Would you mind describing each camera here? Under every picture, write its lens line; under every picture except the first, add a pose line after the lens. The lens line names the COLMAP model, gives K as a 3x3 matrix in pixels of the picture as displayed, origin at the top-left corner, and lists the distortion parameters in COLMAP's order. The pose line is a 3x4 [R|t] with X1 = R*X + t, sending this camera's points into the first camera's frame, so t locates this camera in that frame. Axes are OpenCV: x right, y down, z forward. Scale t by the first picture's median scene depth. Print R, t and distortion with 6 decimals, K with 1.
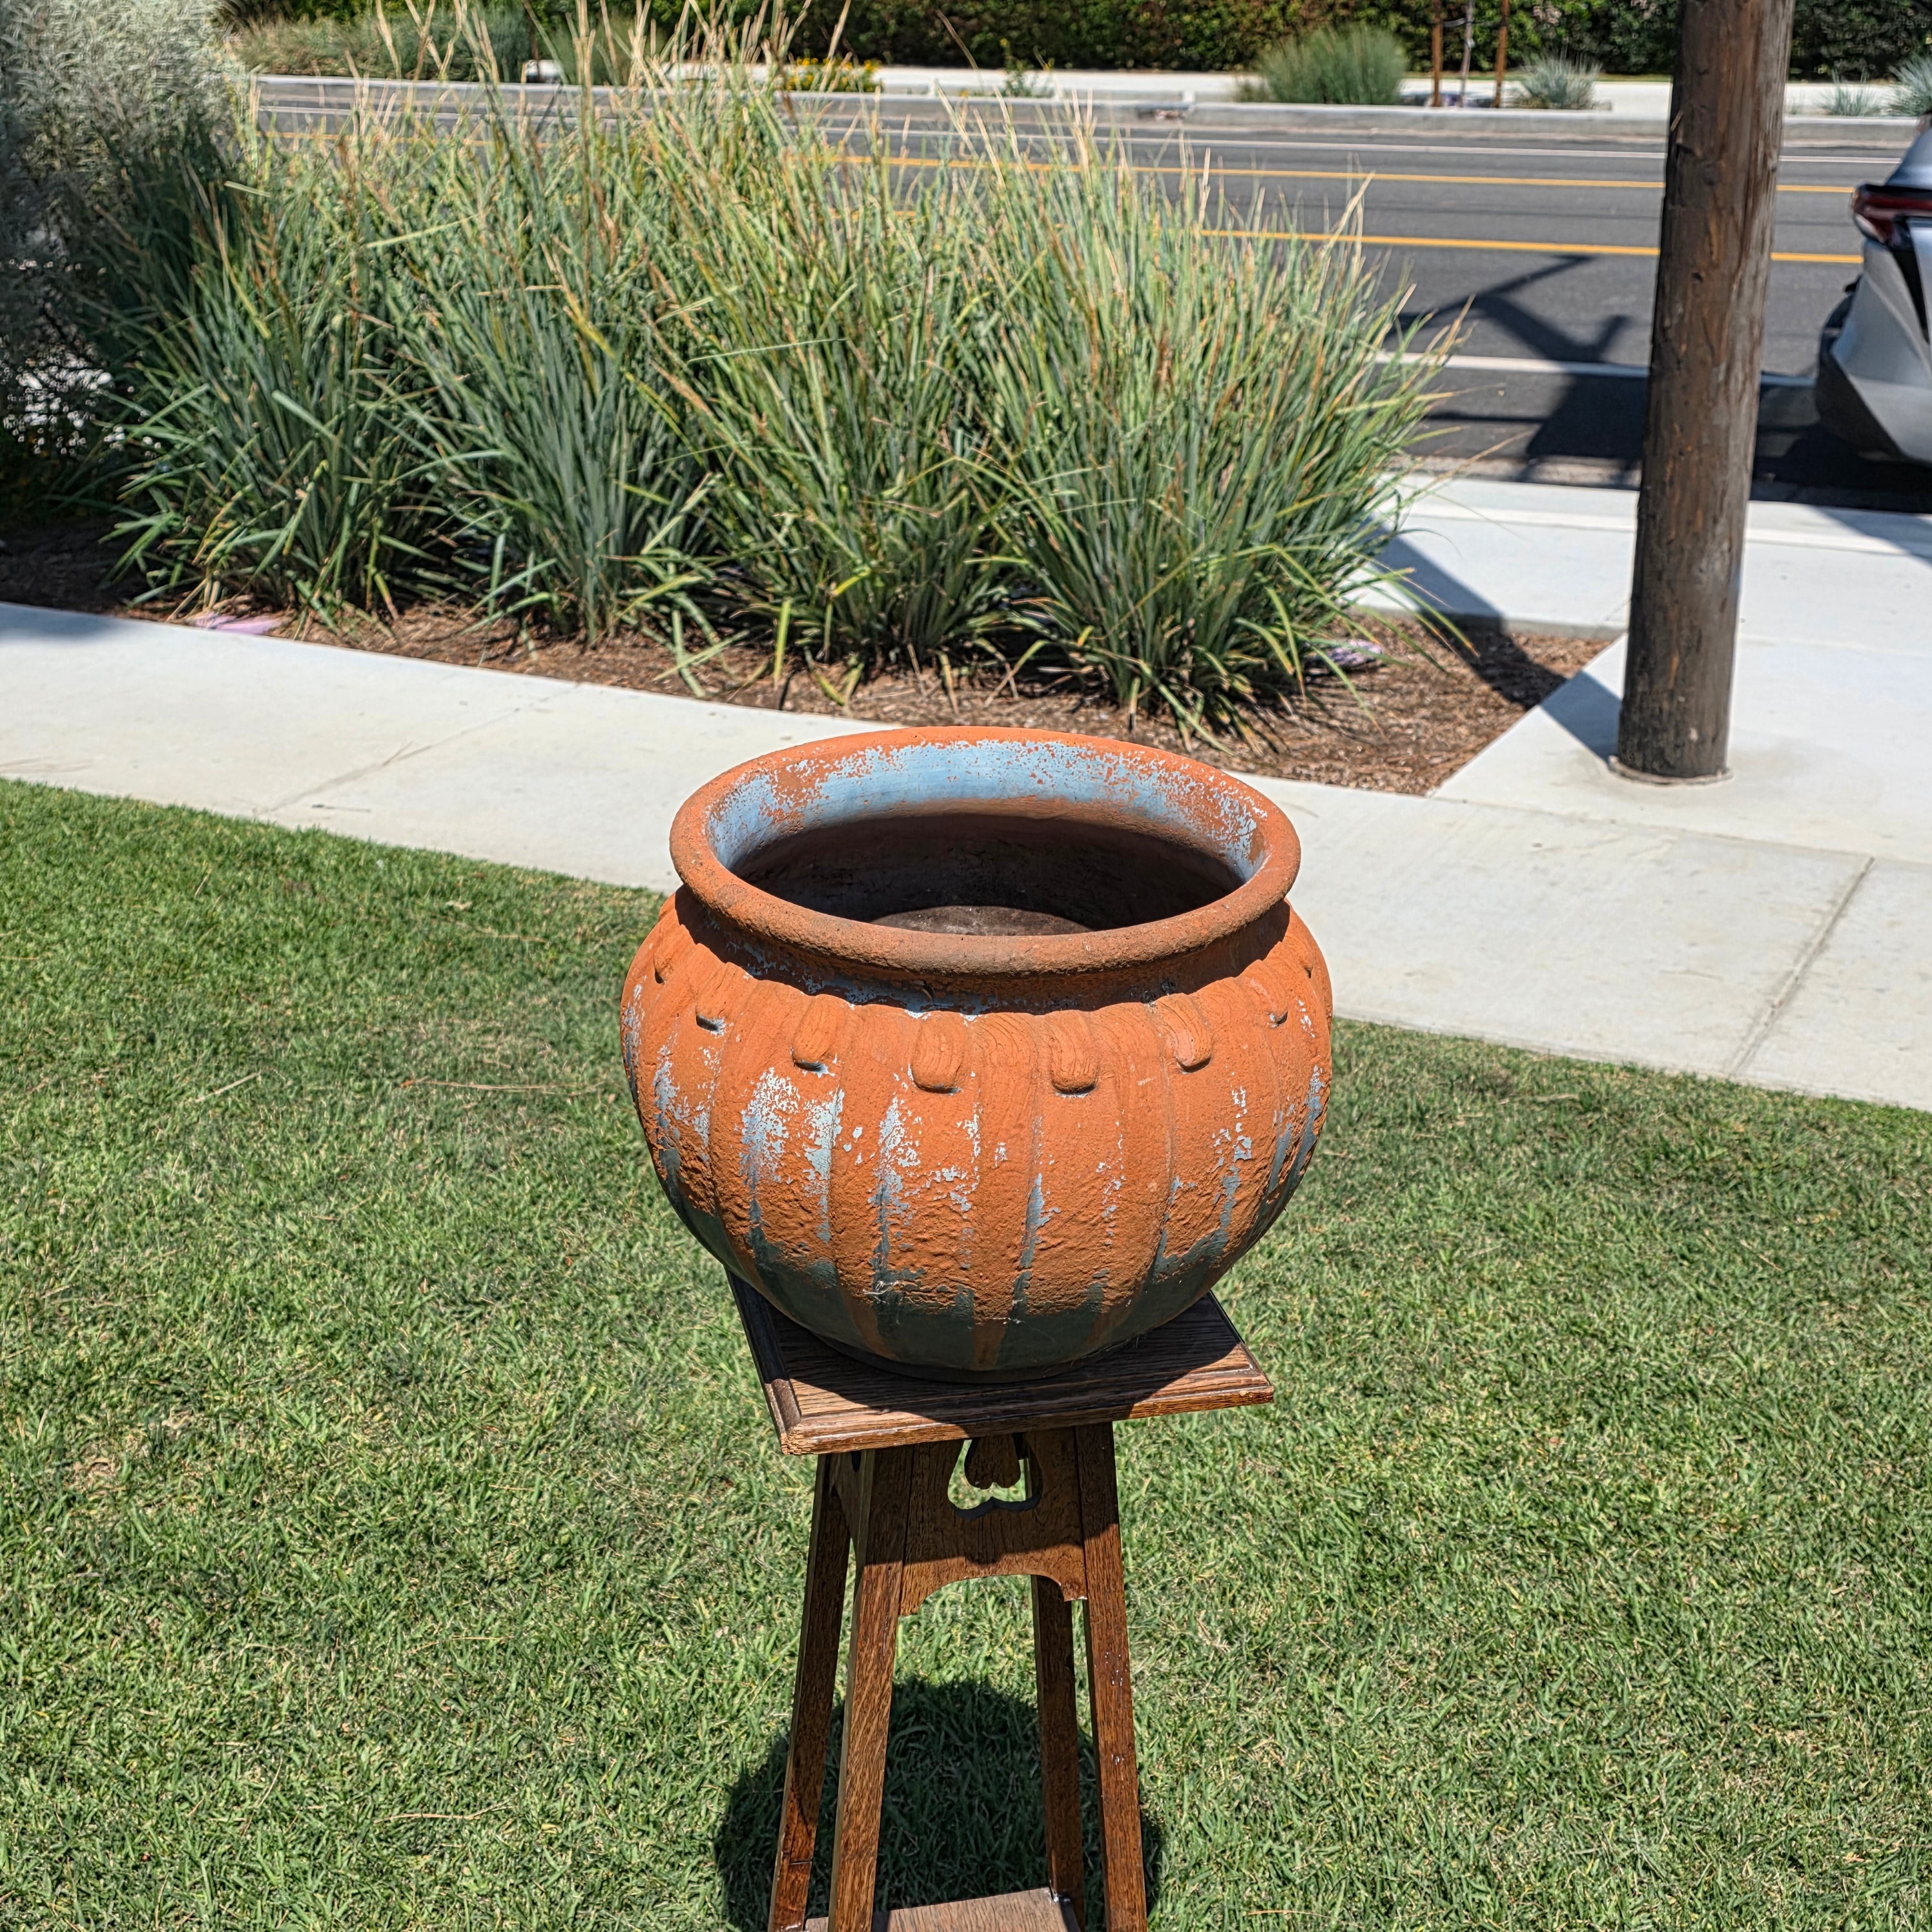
lens RADIAL K [[2836.5, 0, 1050.2], [0, 2836.5, 947.3], [0, 0, 1]] dist [0.094371, -0.111438]
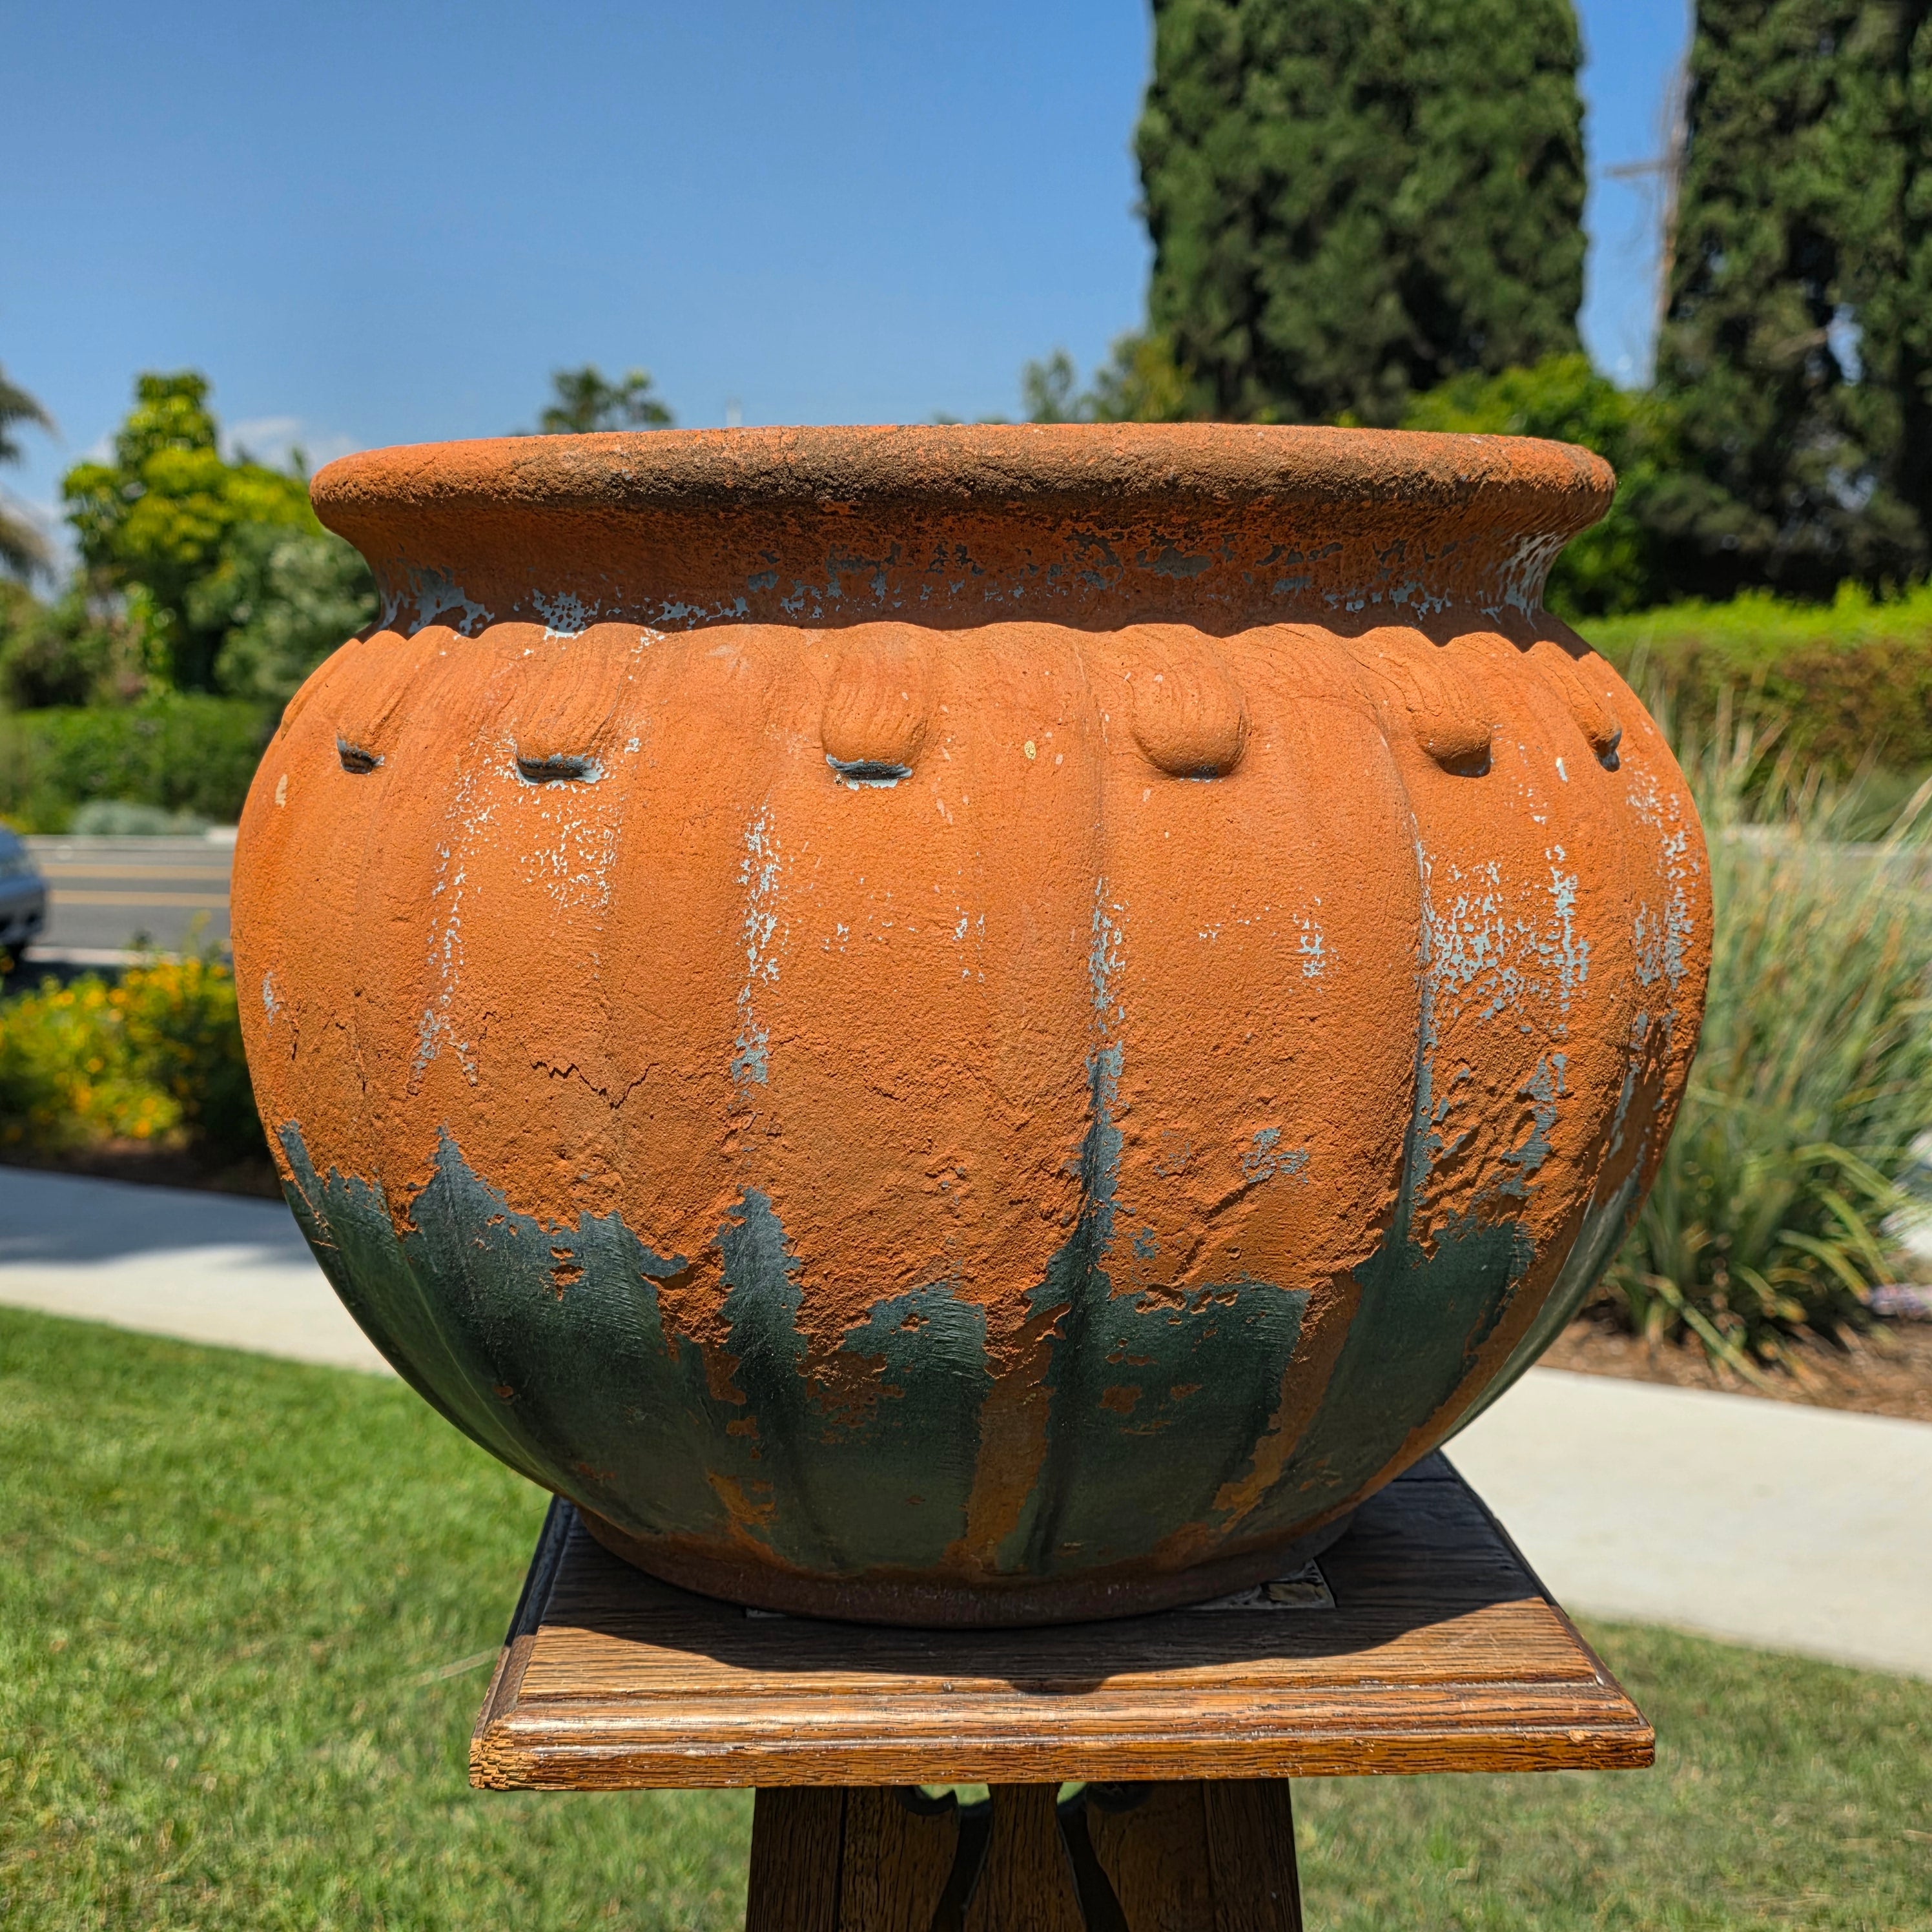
lens RADIAL K [[2845.0, 0, 966.0], [0, 2845.0, 966.0], [0, 0, 1]] dist [0.081353, -0.138422]
pose [[0.975050, -0.009982, -0.221763, 0.071936], [-0.050711, 0.962557, -0.266295, 0.158551], [0.216118, 0.270897, 0.938034, 0.536124]]
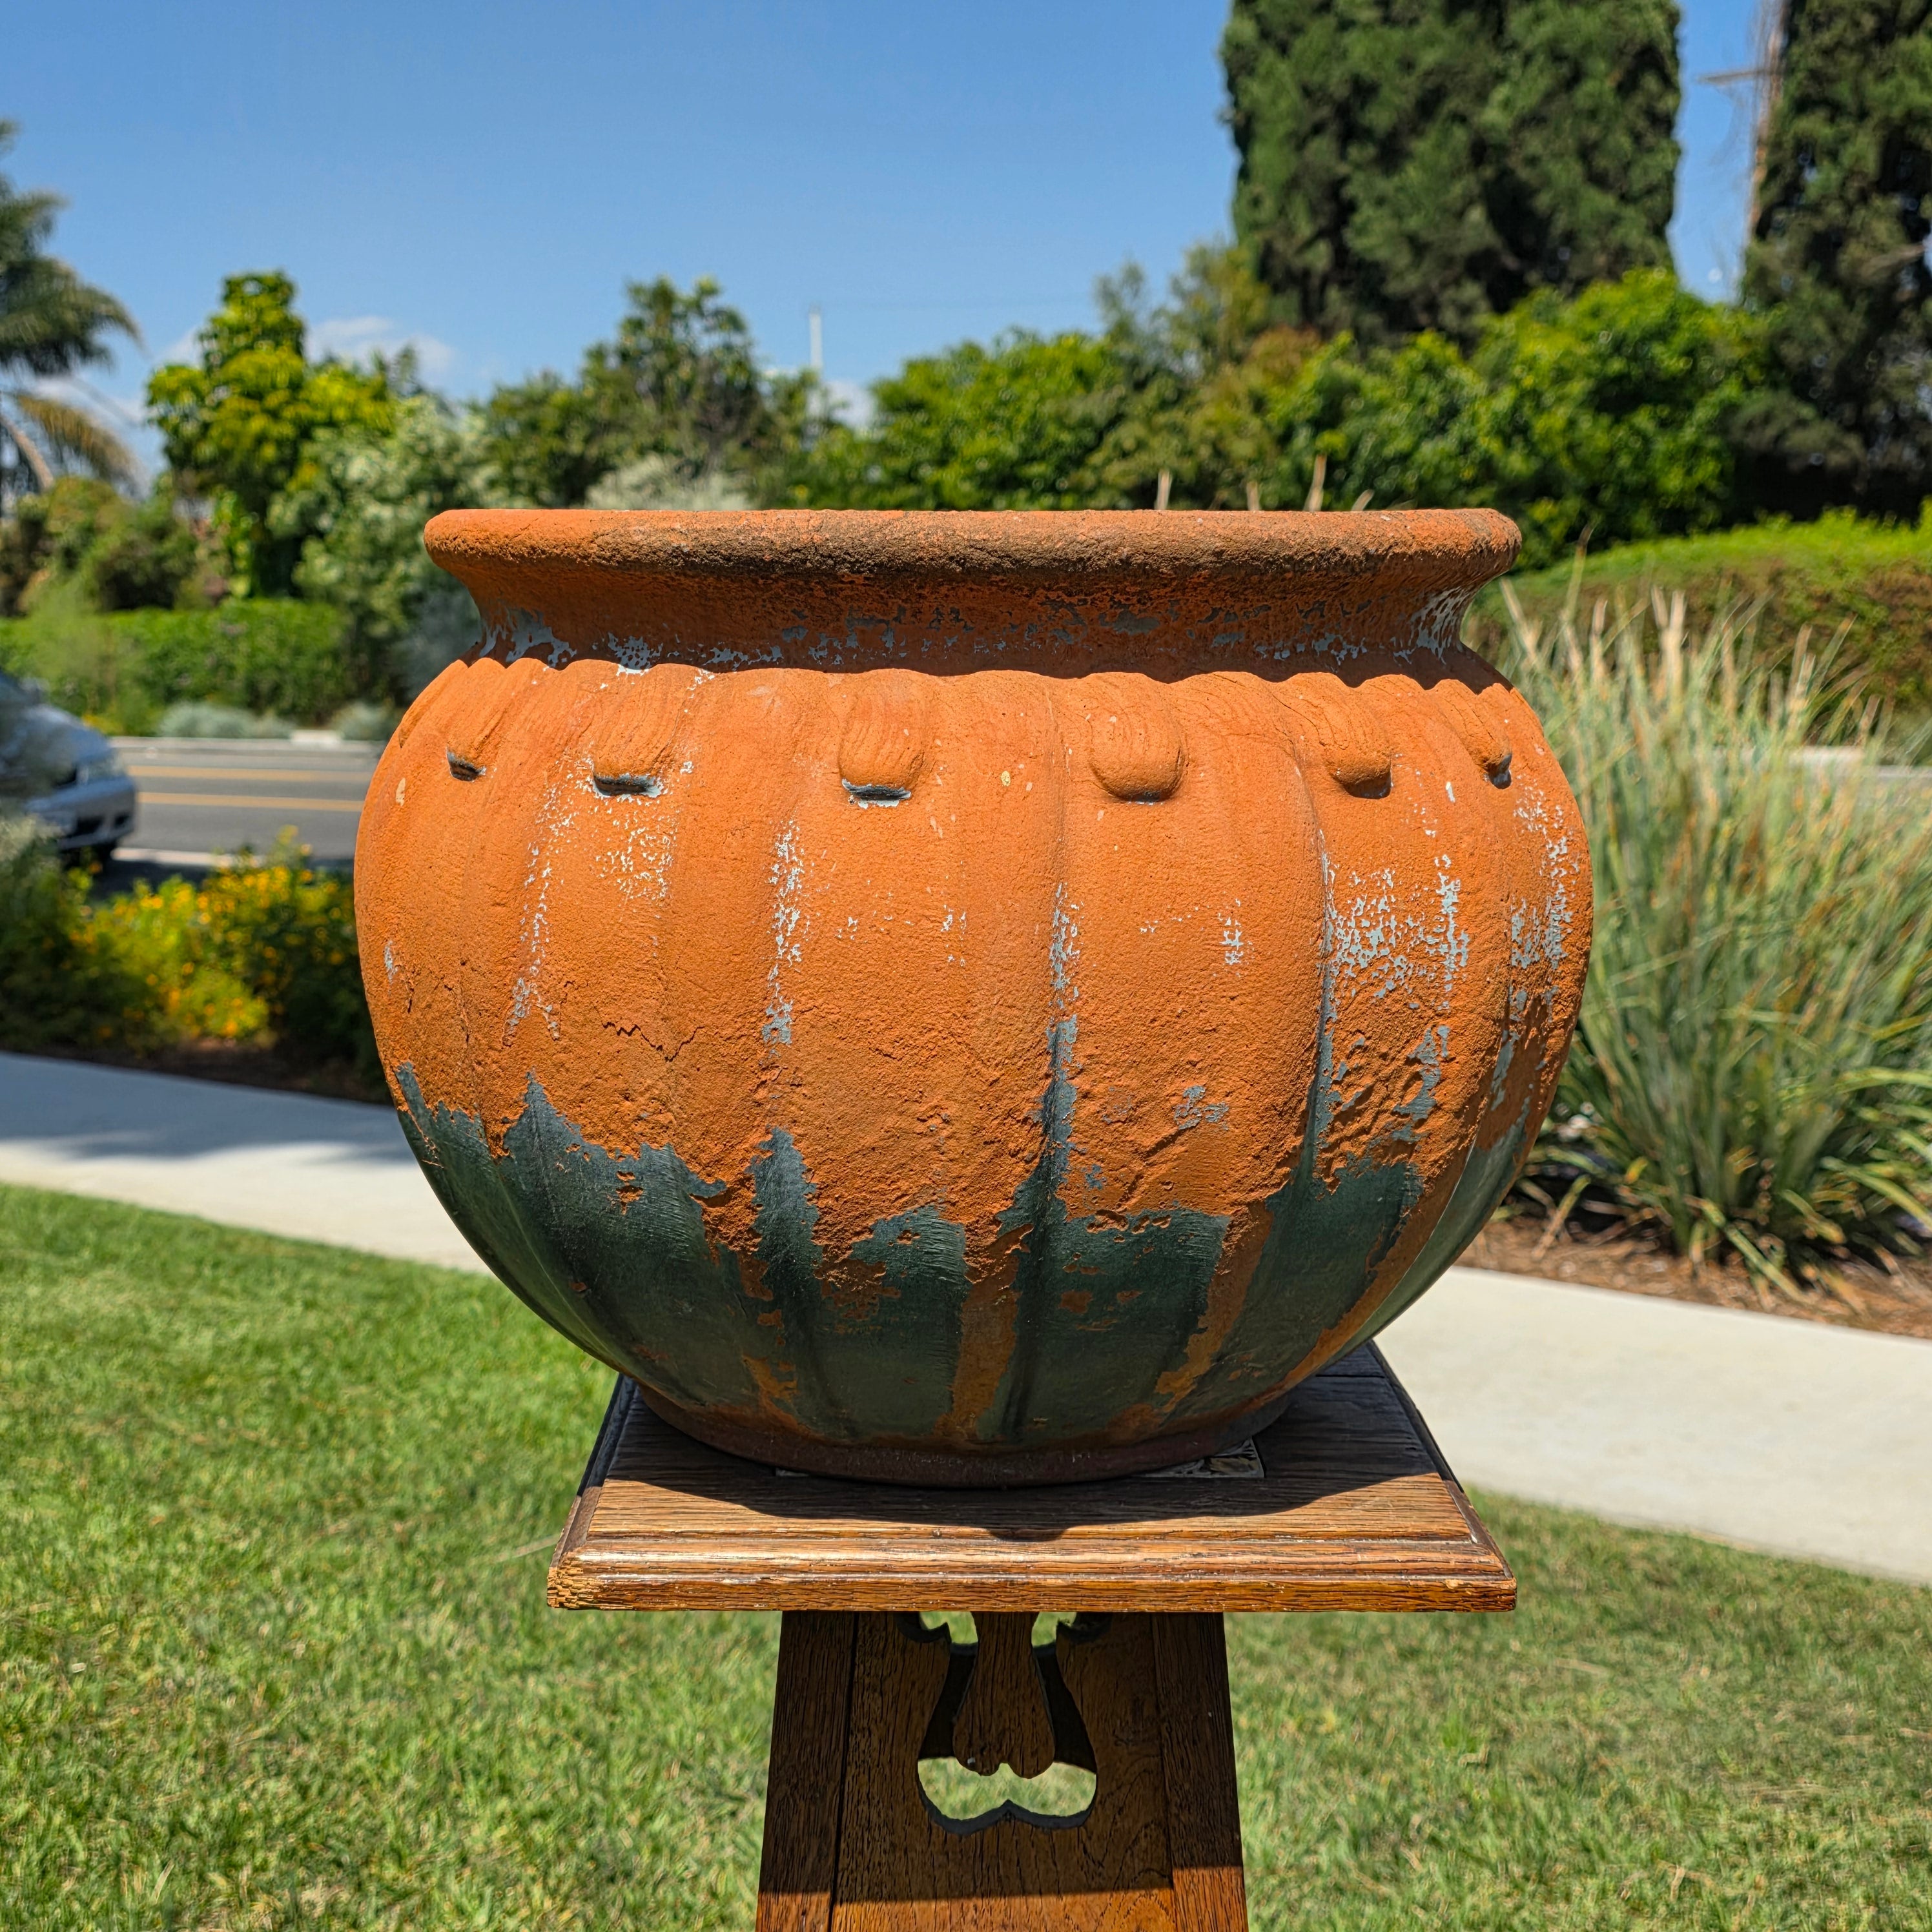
lens RADIAL K [[2845.0, 0, 967.0], [0, 2845.0, 948.1], [0, 0, 1]] dist [0.090092, -0.119910]
pose [[0.968904, 0.009903, -0.247239, 0.105669], [-0.070960, 0.968350, -0.239297, 0.169157], [0.237044, 0.249400, 0.938941, 0.452600]]
